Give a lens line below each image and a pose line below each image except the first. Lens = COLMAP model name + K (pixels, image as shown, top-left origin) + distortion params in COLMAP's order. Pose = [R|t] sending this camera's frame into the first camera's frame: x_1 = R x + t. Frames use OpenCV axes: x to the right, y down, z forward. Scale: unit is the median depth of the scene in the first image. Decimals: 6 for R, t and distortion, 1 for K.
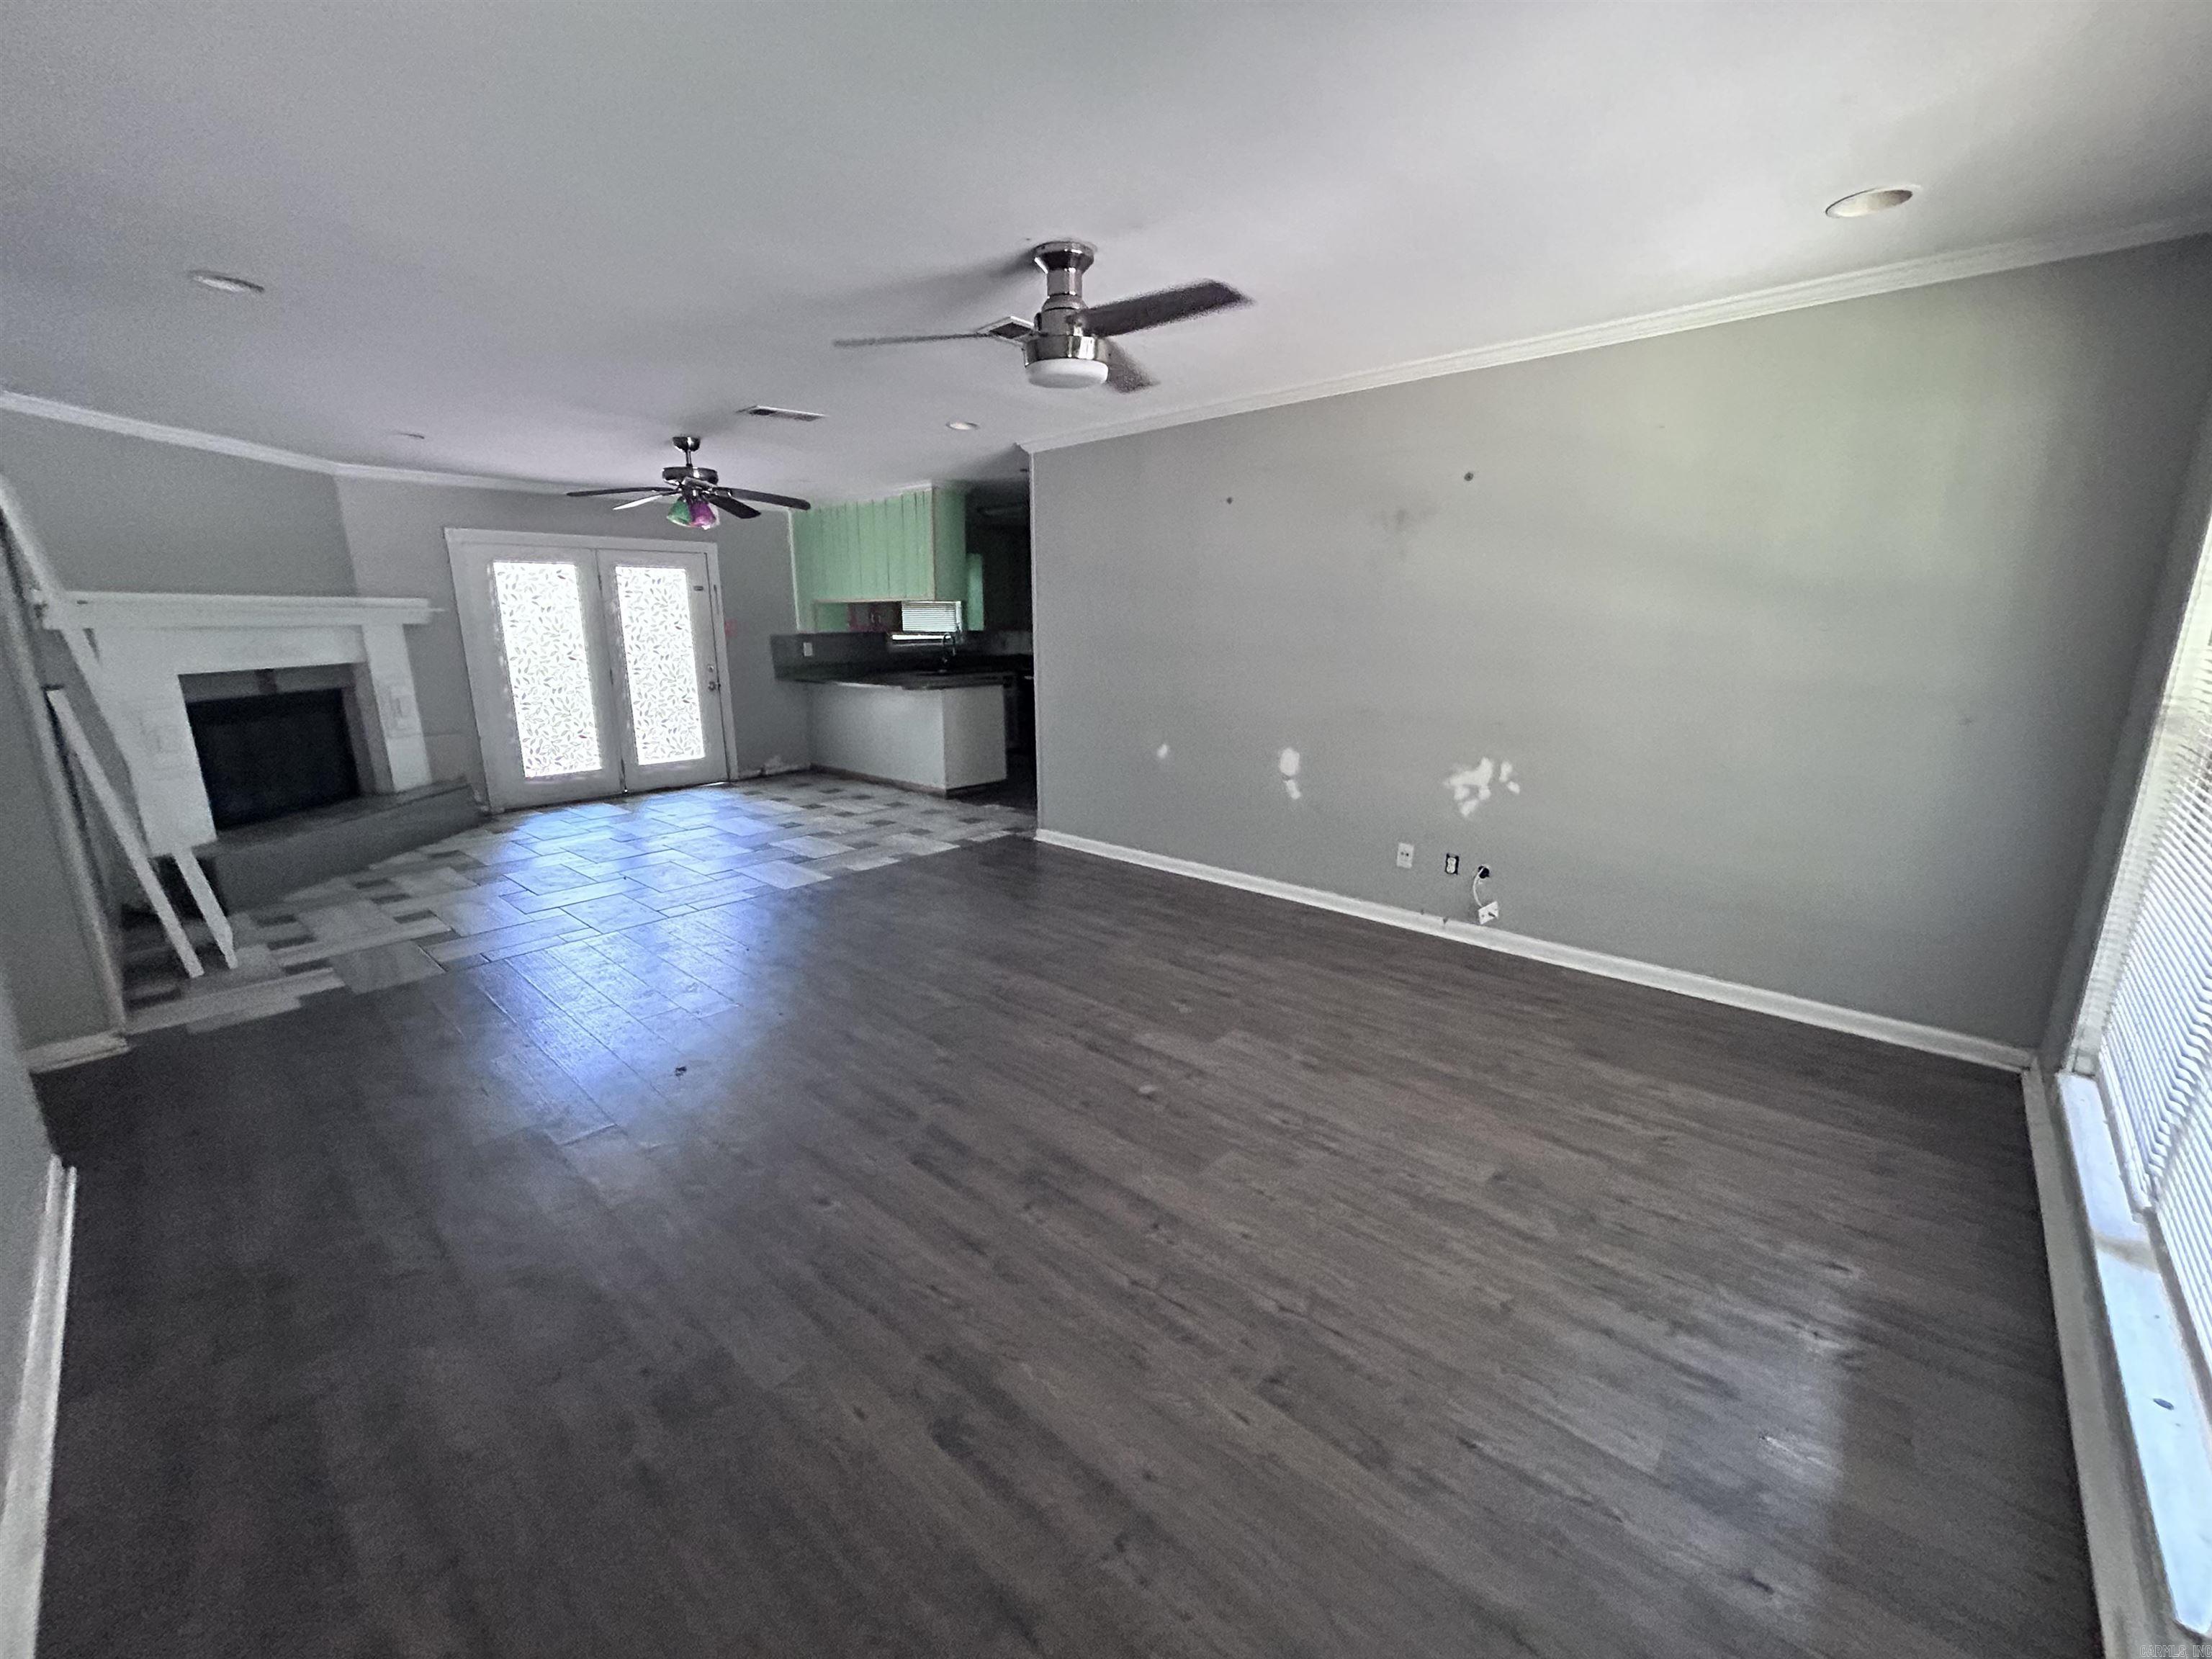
lens RADIAL K [[901.2, 0, 1106.0], [0, 901.2, 829.5], [0, 0, 1]] dist [-0.000050, 0.000077]
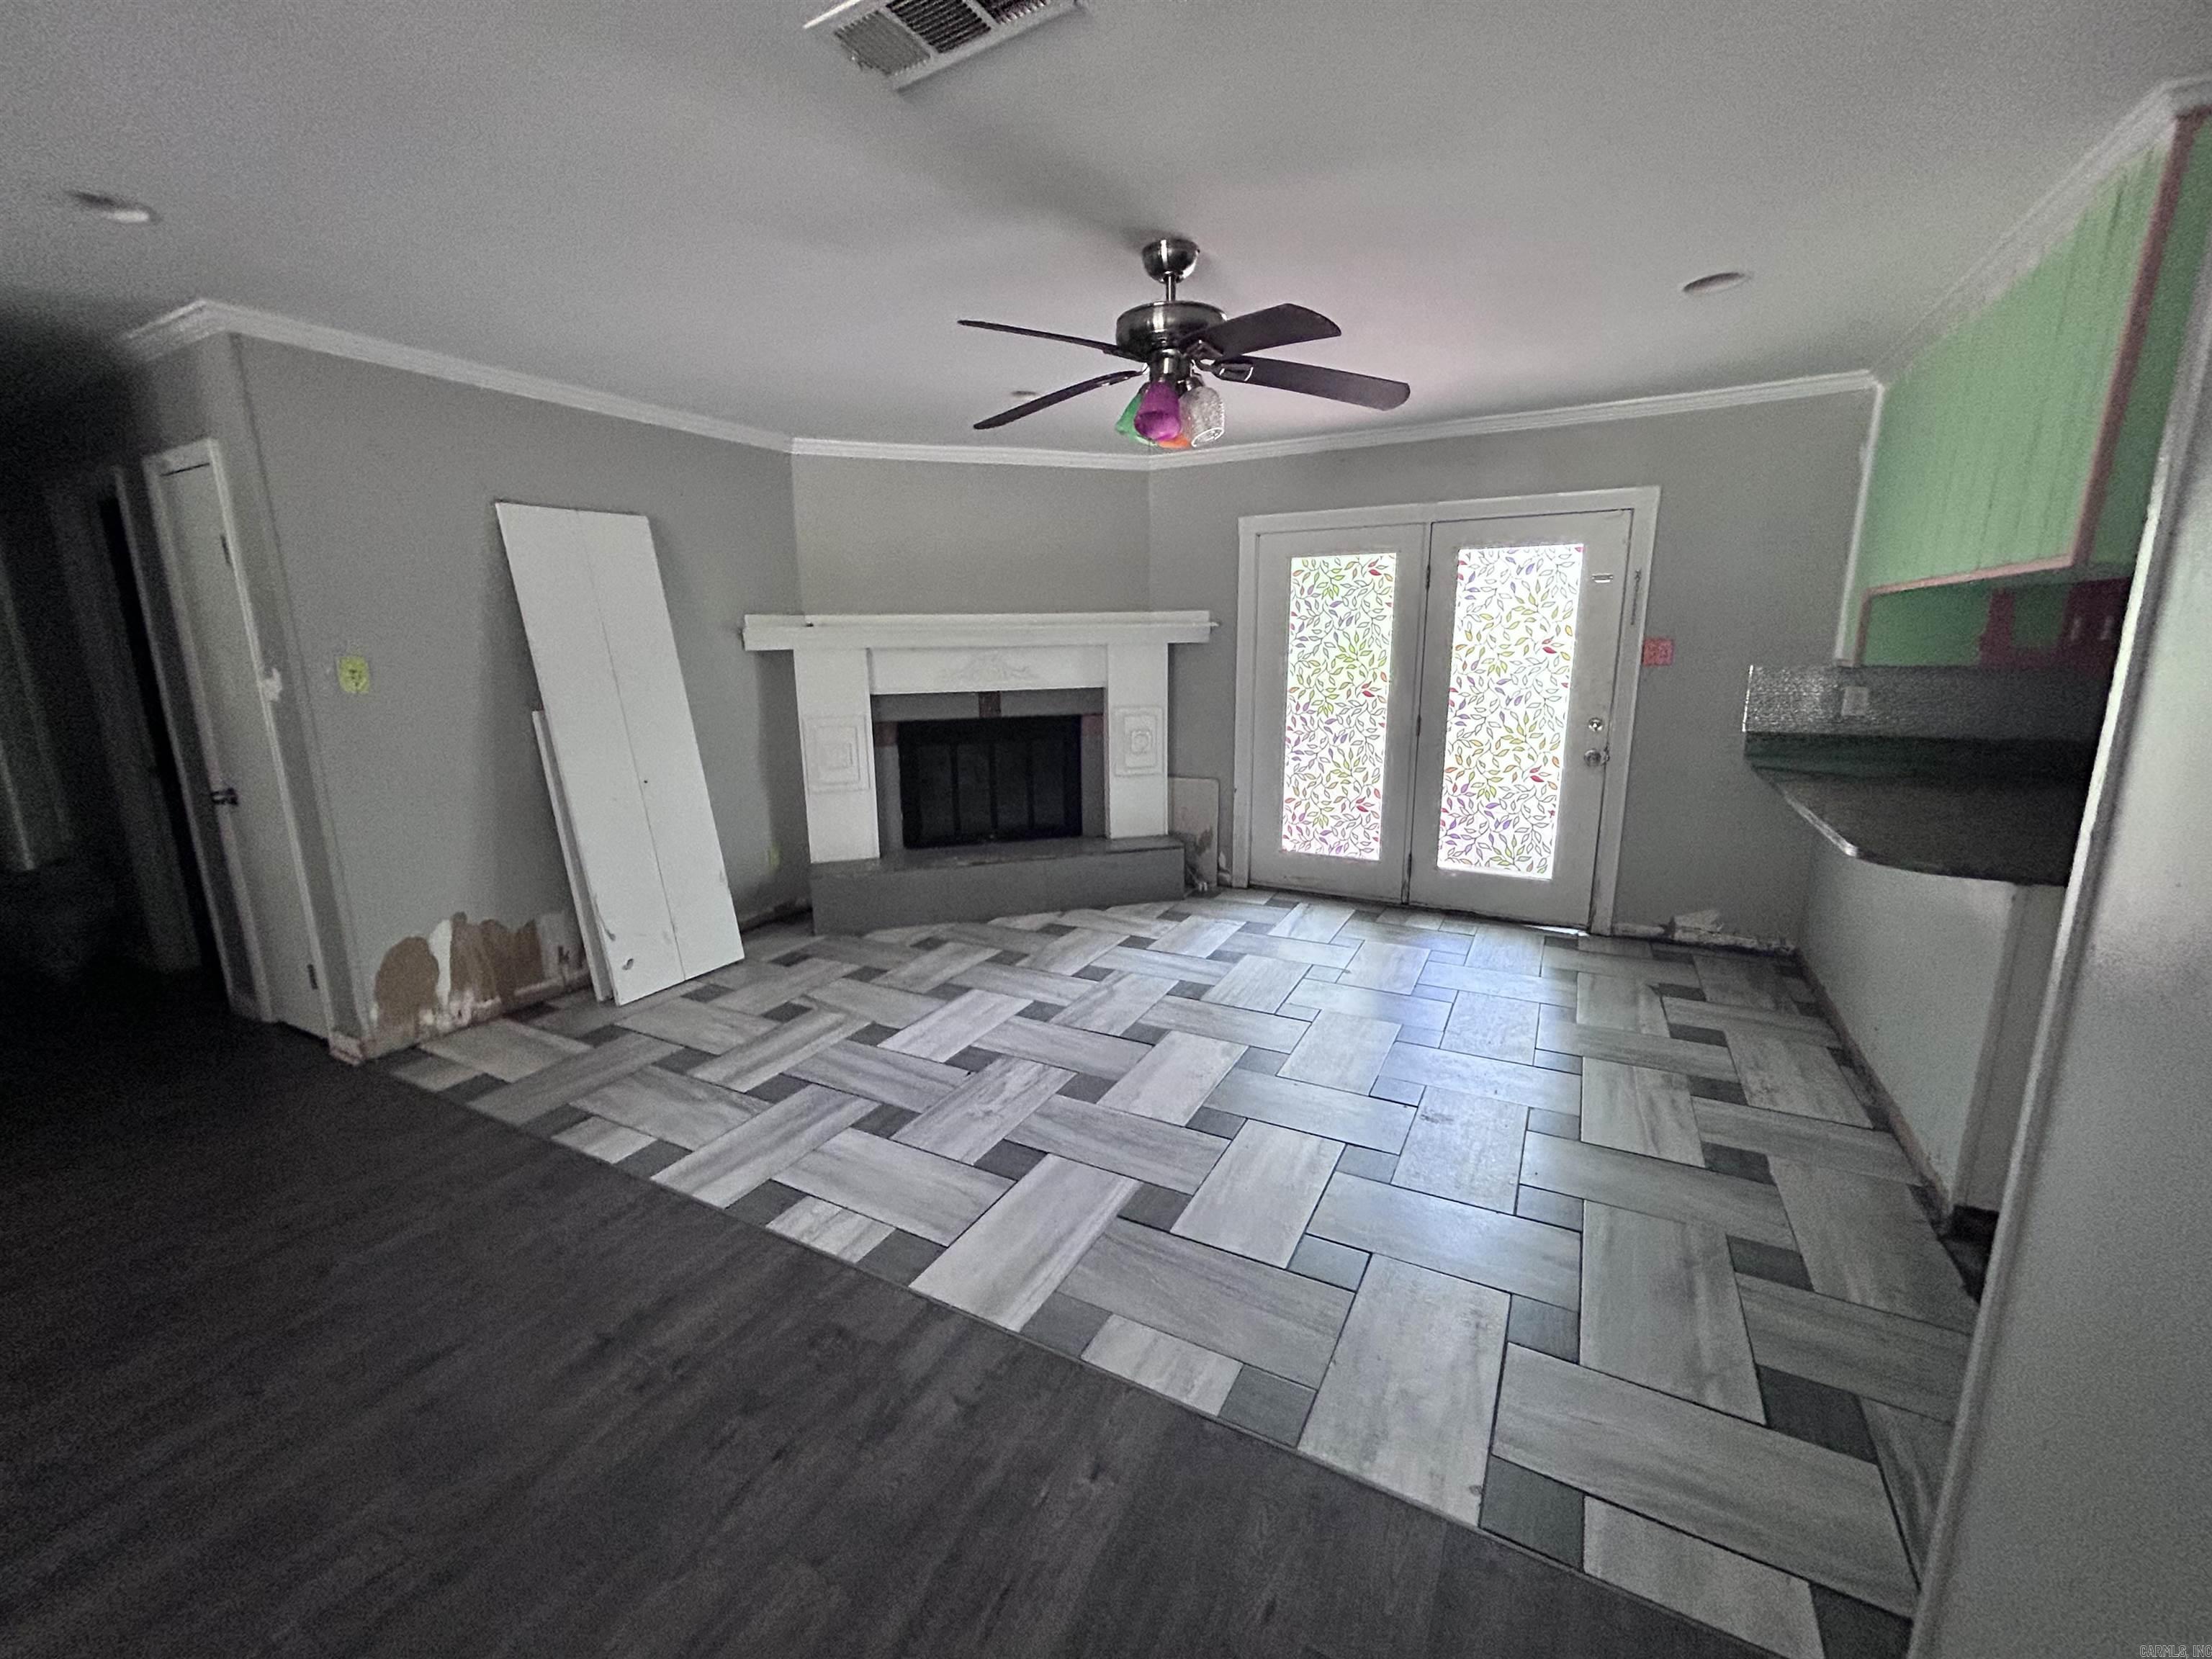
lens RADIAL K [[890.9, 0, 1099.7], [0, 890.9, 823.7], [0, 0, 1]] dist [-0.000770, 0.000024]
pose [[0.235065, 0.201290, -0.950908, 0.012227], [-0.213260, 0.965164, 0.151590, -0.171355], [0.948296, 0.167158, 0.269803, 0.717490]]
